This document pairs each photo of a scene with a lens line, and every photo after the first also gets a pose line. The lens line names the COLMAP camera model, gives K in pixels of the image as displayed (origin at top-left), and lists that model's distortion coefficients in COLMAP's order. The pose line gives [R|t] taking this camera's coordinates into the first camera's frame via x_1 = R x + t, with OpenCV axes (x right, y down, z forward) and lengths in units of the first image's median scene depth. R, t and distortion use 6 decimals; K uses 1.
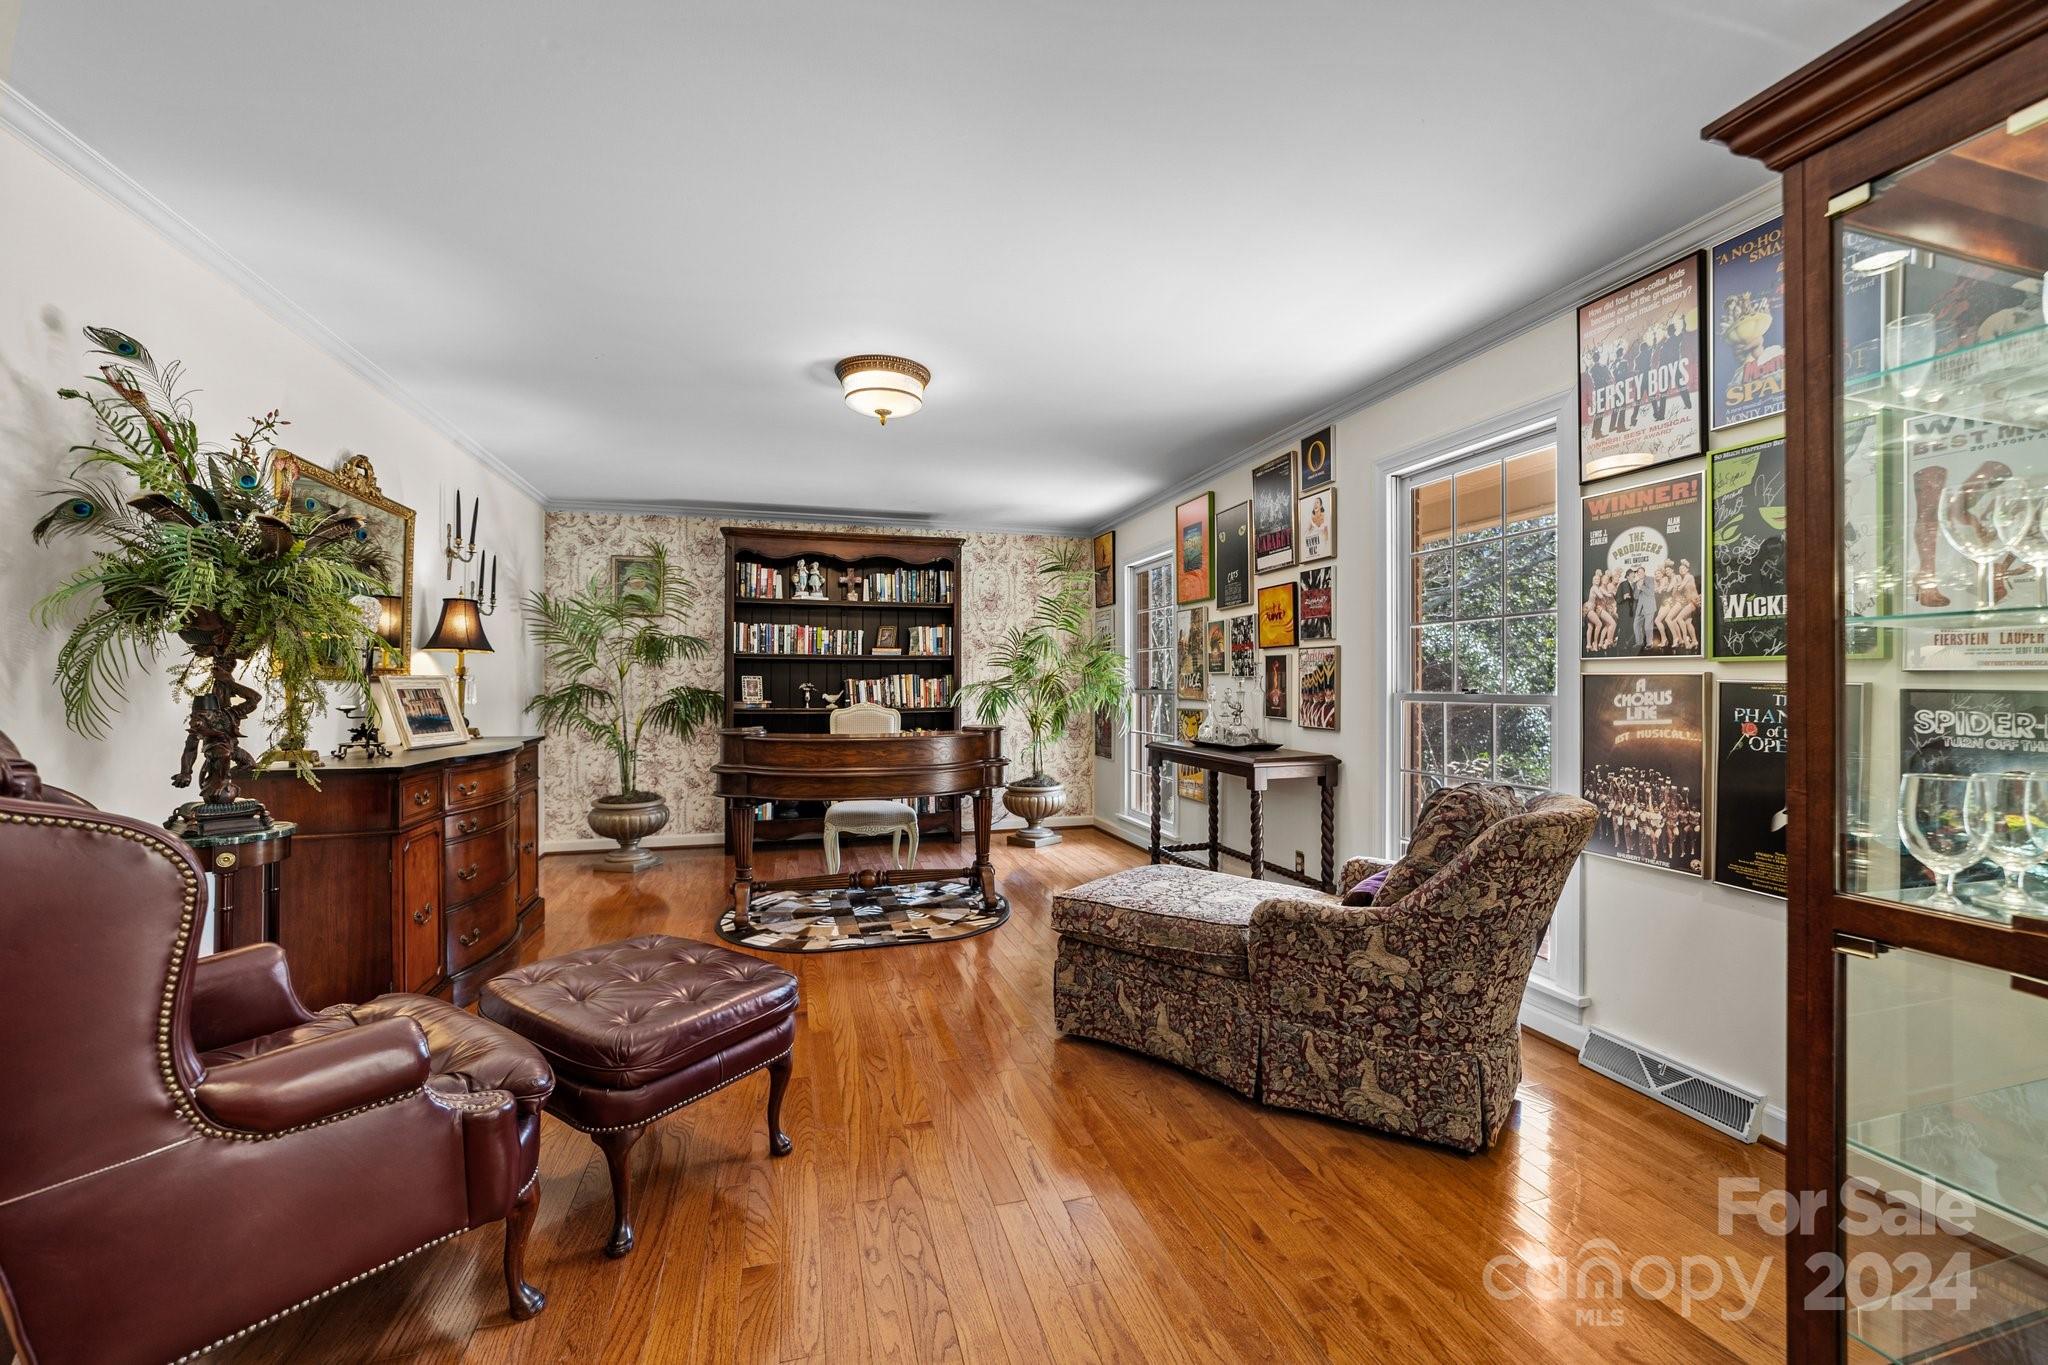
lens RADIAL K [[815.7, 0, 1024.0], [0, 815.7, 682.5], [0, 0, 1]] dist [-0.009599, 0.004683]
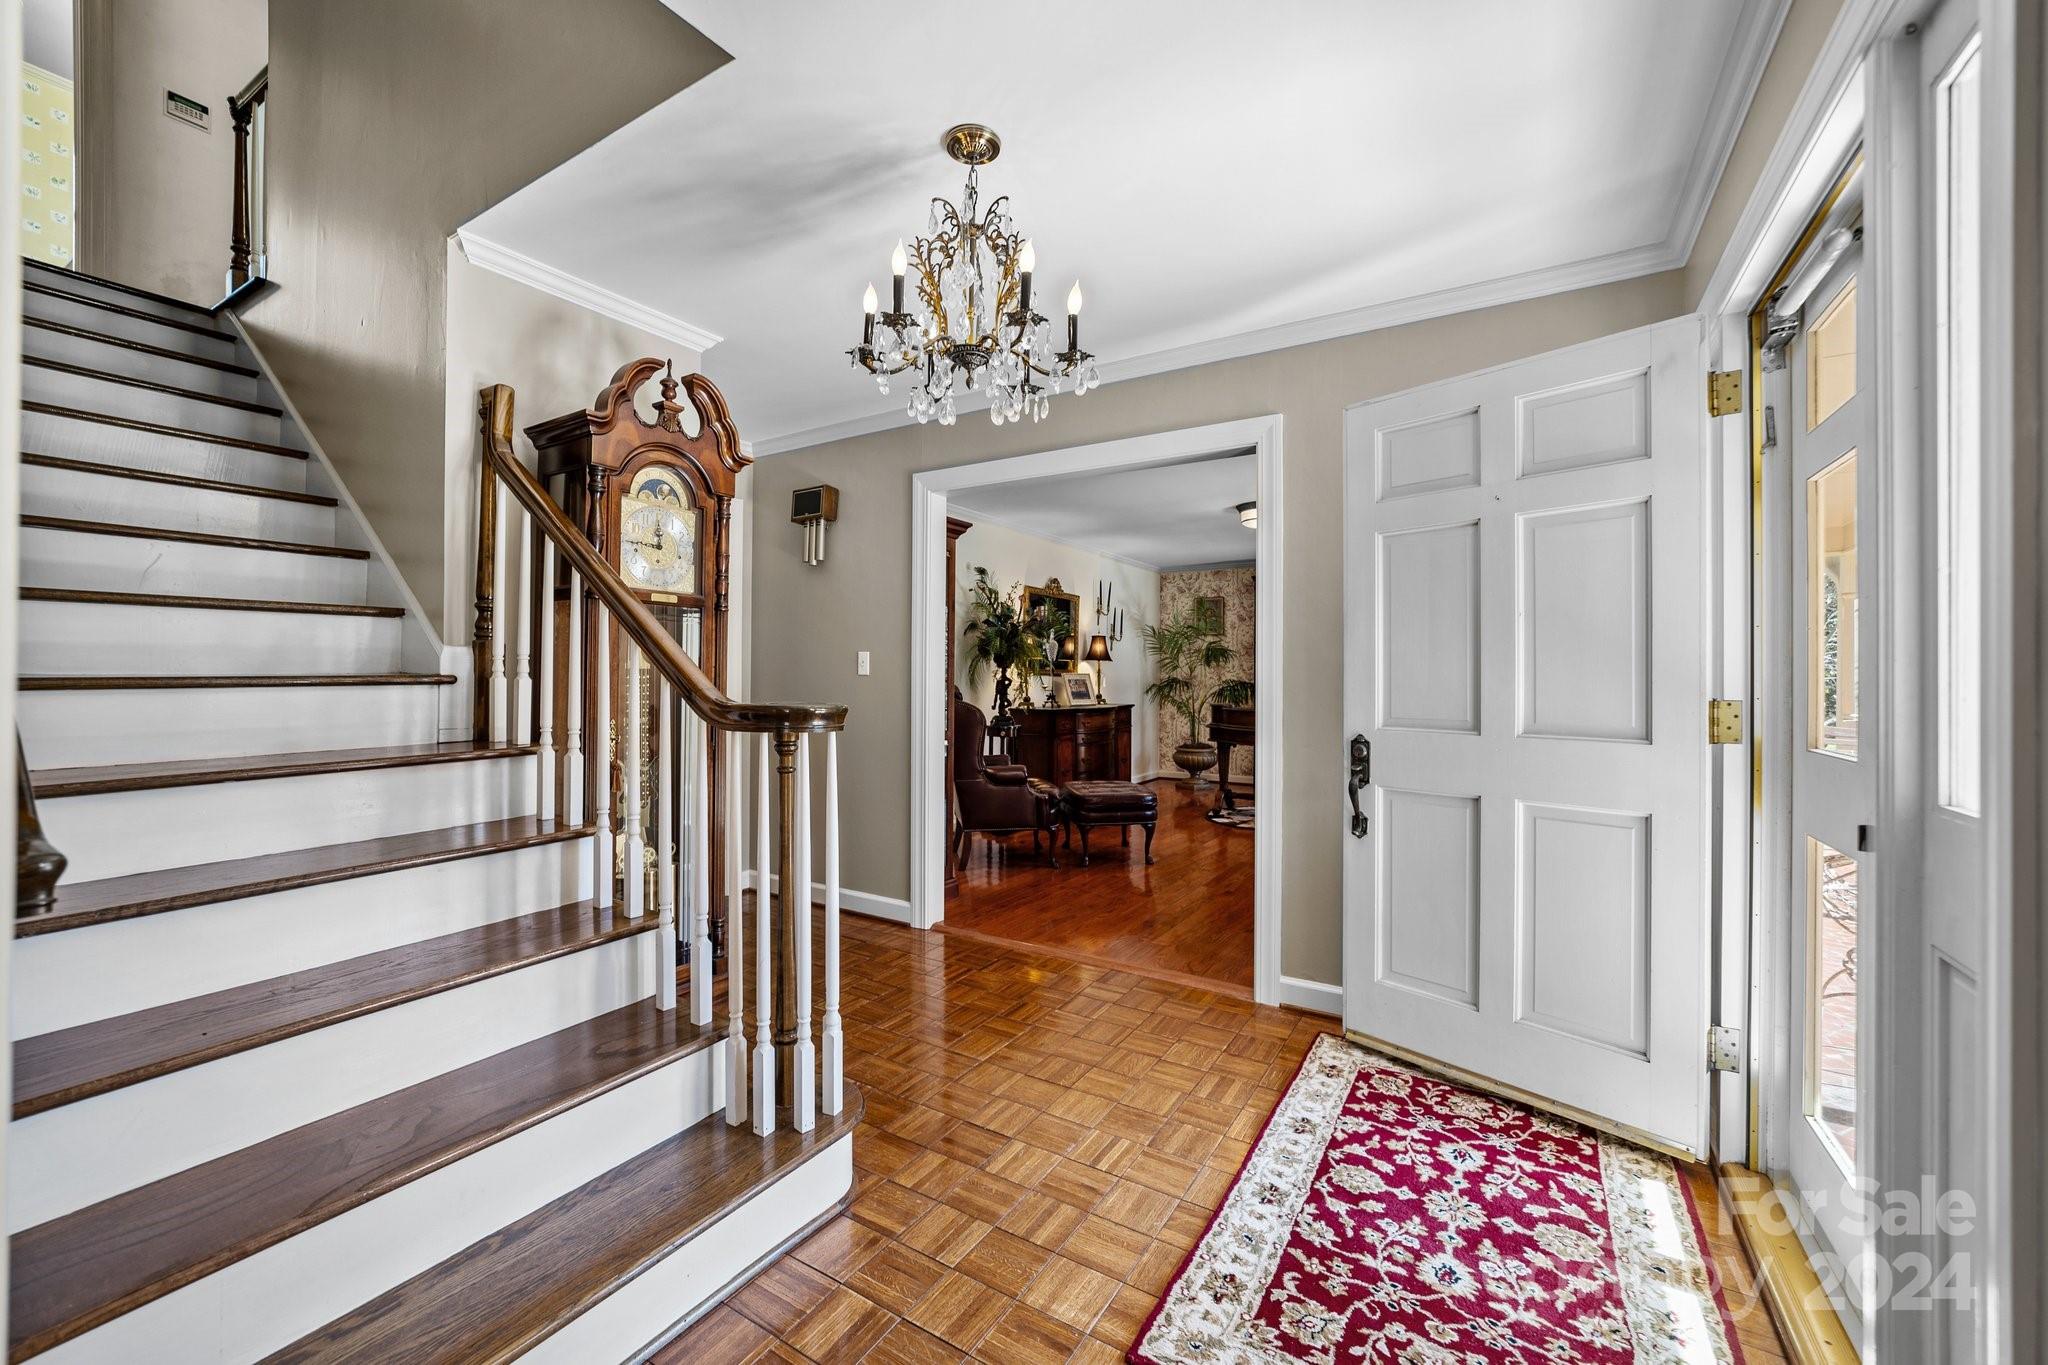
lens RADIAL K [[815.7, 0, 1024.0], [0, 815.7, 682.5], [0, 0, 1]] dist [-0.009599, 0.004683]
pose [[0.683106, 0.004857, -0.730303, 0.903306], [-0.000397, 0.999980, 0.006280, 0.002970], [0.730319, -0.004000, 0.683094, -0.718977]]
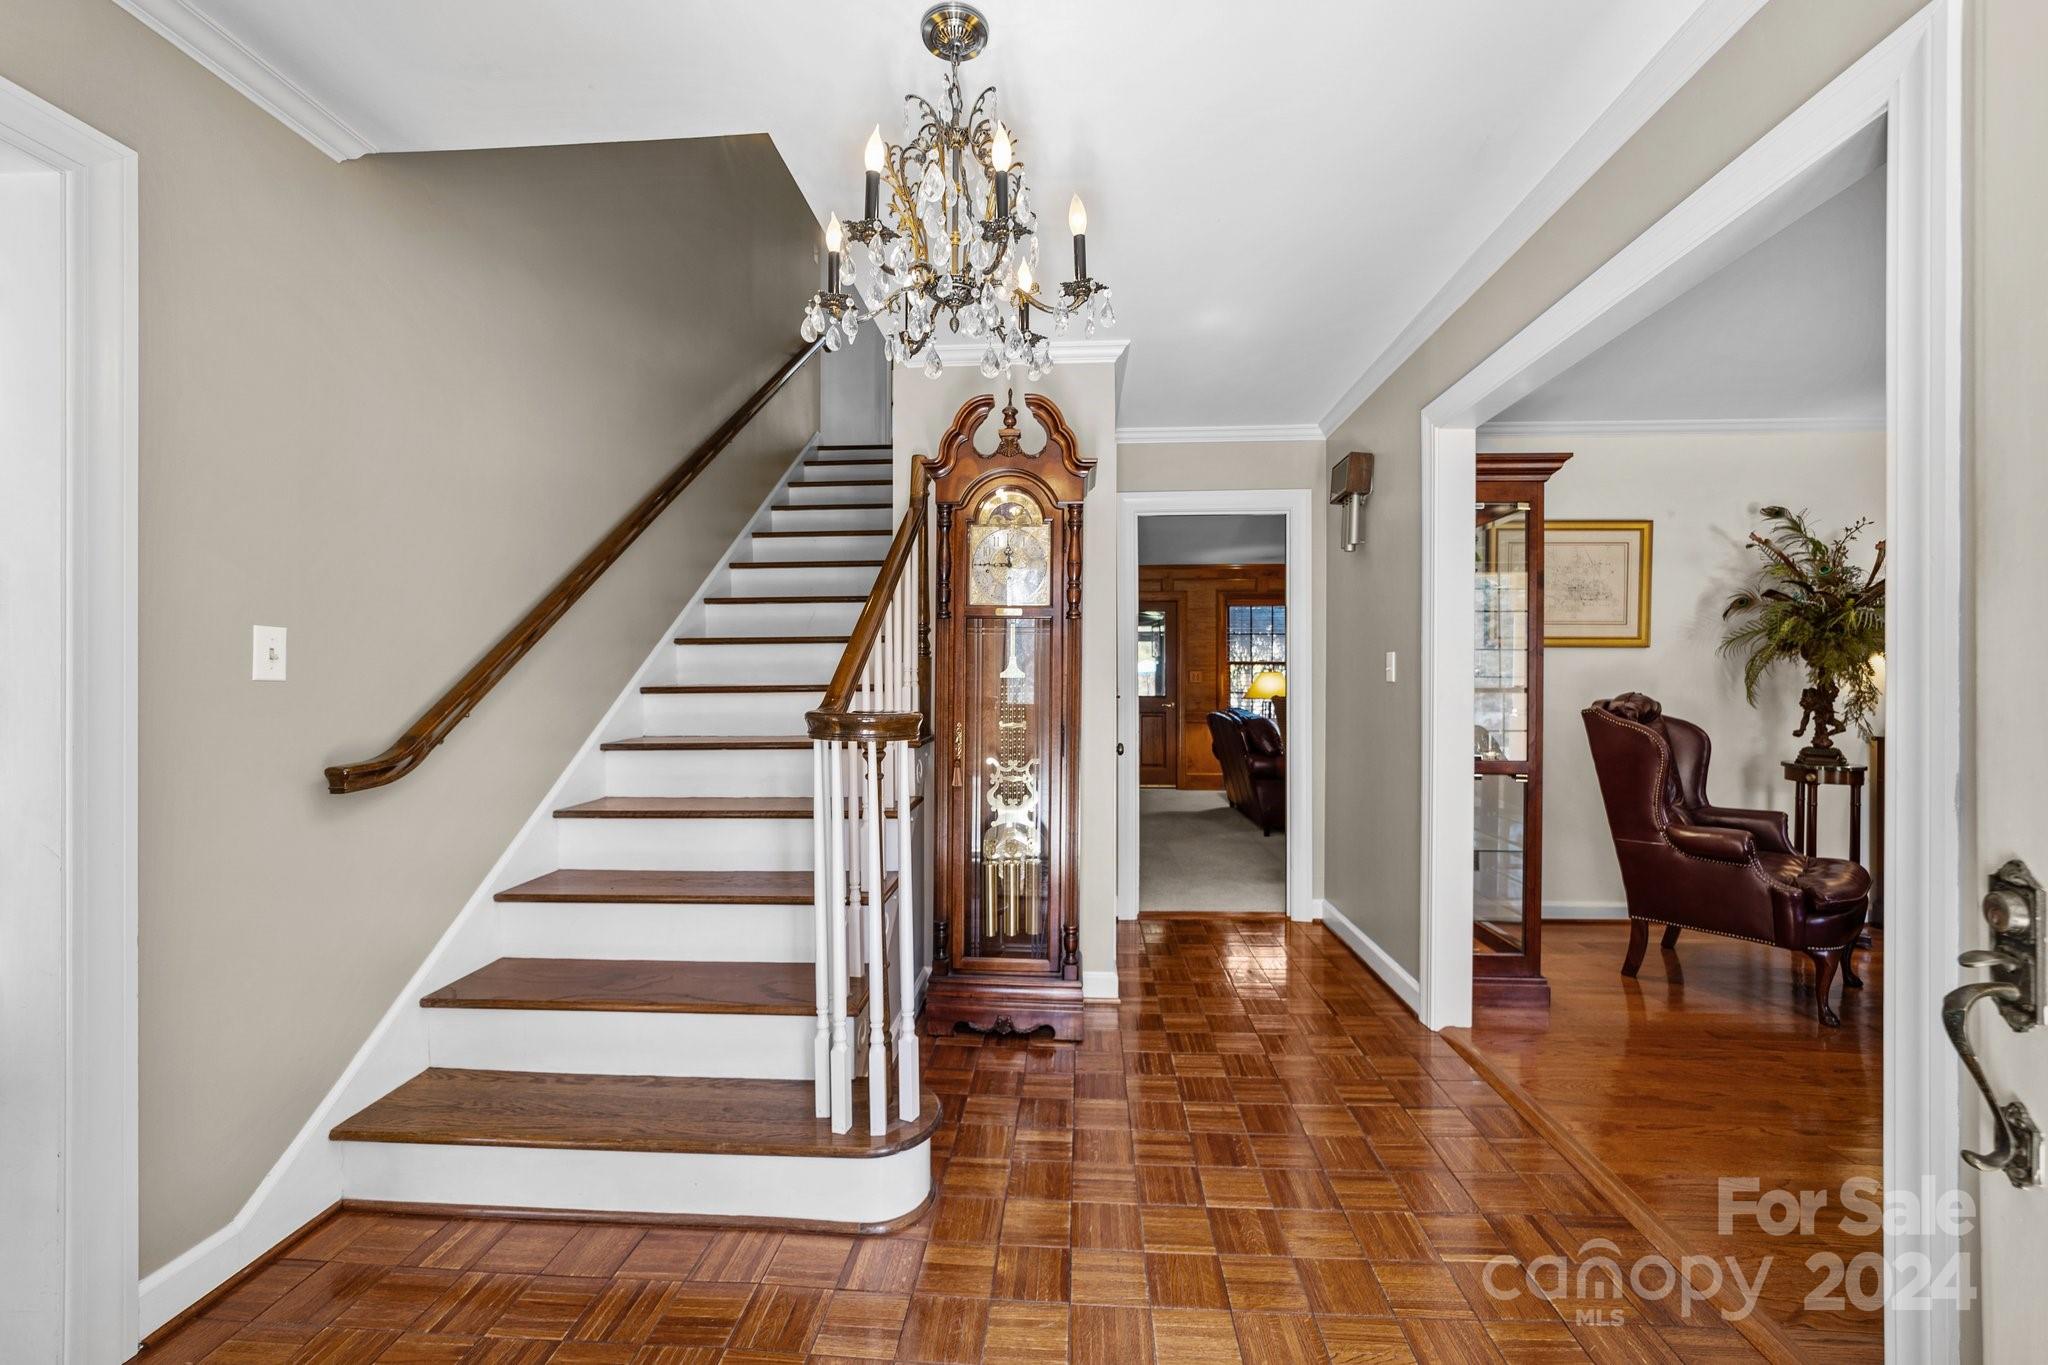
lens RADIAL K [[815.7, 0, 1024.0], [0, 815.7, 682.5], [0, 0, 1]] dist [-0.009599, 0.004683]
pose [[-0.310175, 0.001159, -0.950679, 0.895167], [0.000773, 0.999999, 0.000967, -0.000255], [0.950679, -0.000435, -0.310176, -0.091401]]
